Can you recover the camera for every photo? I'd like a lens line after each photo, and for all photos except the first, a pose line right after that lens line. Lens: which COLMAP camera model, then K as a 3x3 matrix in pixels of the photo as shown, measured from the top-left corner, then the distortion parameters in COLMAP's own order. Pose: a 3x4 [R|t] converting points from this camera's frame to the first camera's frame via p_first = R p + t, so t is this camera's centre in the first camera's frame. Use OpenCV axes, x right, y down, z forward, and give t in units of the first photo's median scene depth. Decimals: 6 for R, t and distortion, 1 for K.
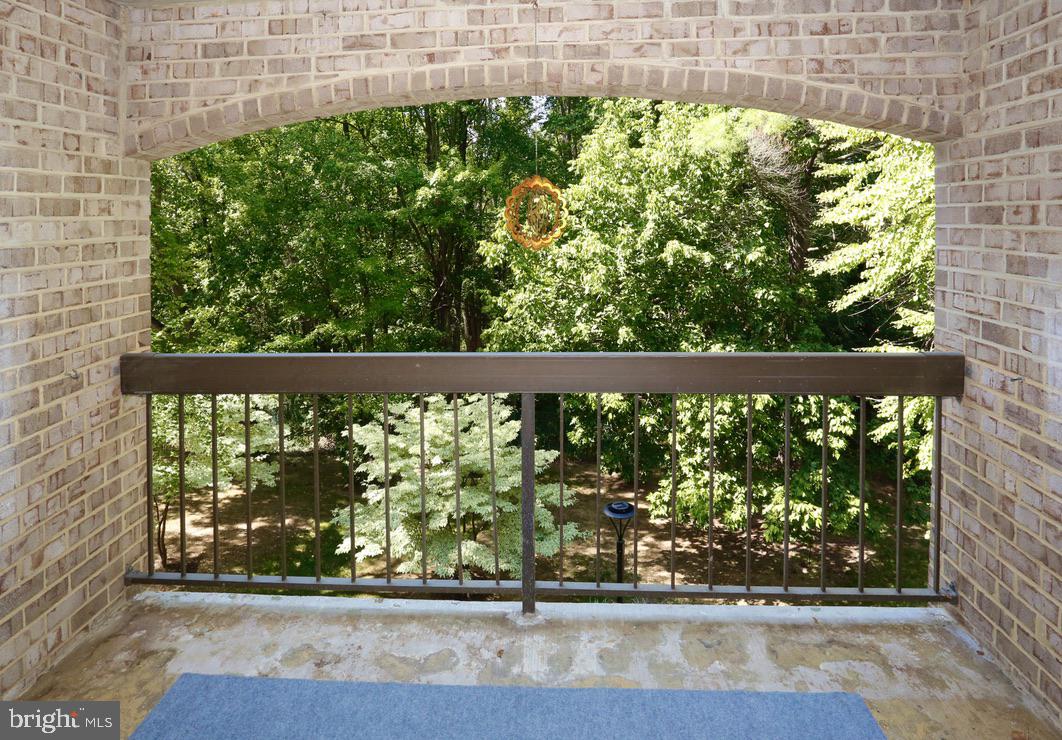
lens RADIAL K [[628.2, 0, 514.2], [0, 628.2, 202.5], [0, 0, 1]] dist [-0.048548, 0.013660]
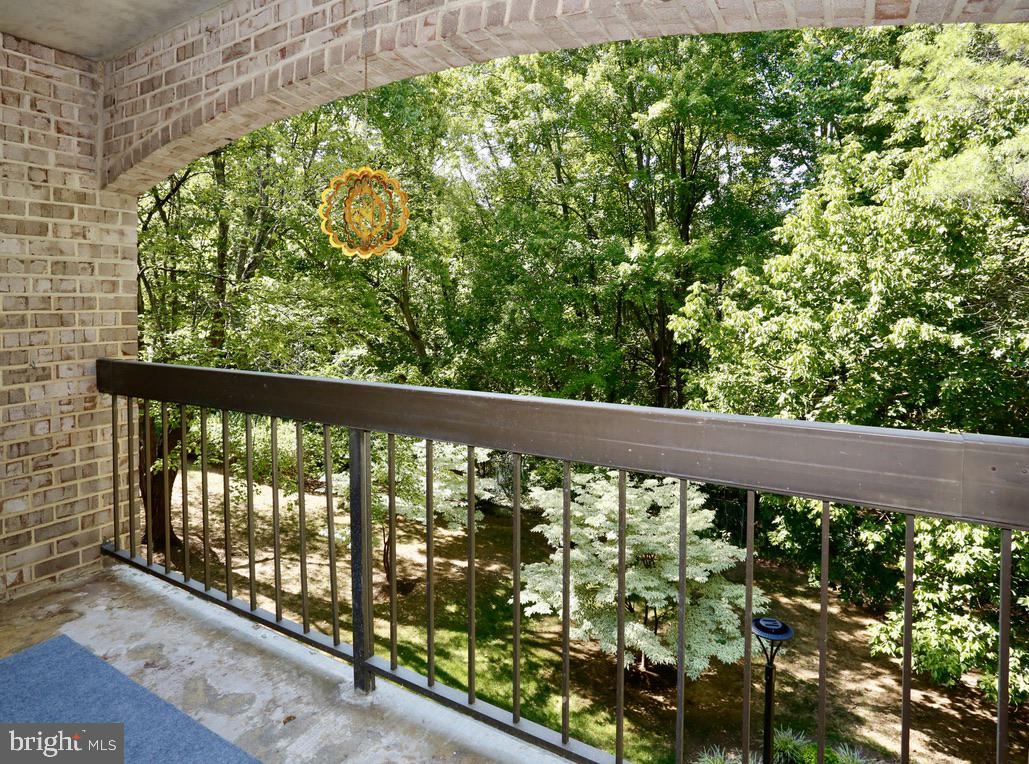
lens RADIAL K [[588.0, 0, 474.7], [0, 588.0, 302.3], [0, 0, 1]] dist [-0.057063, 0.020042]
pose [[0.875519, 0.009189, -0.483096, 0.511174], [-0.000947, 0.999850, 0.017302, 0.116987], [0.483182, -0.014691, 0.875397, 0.375506]]
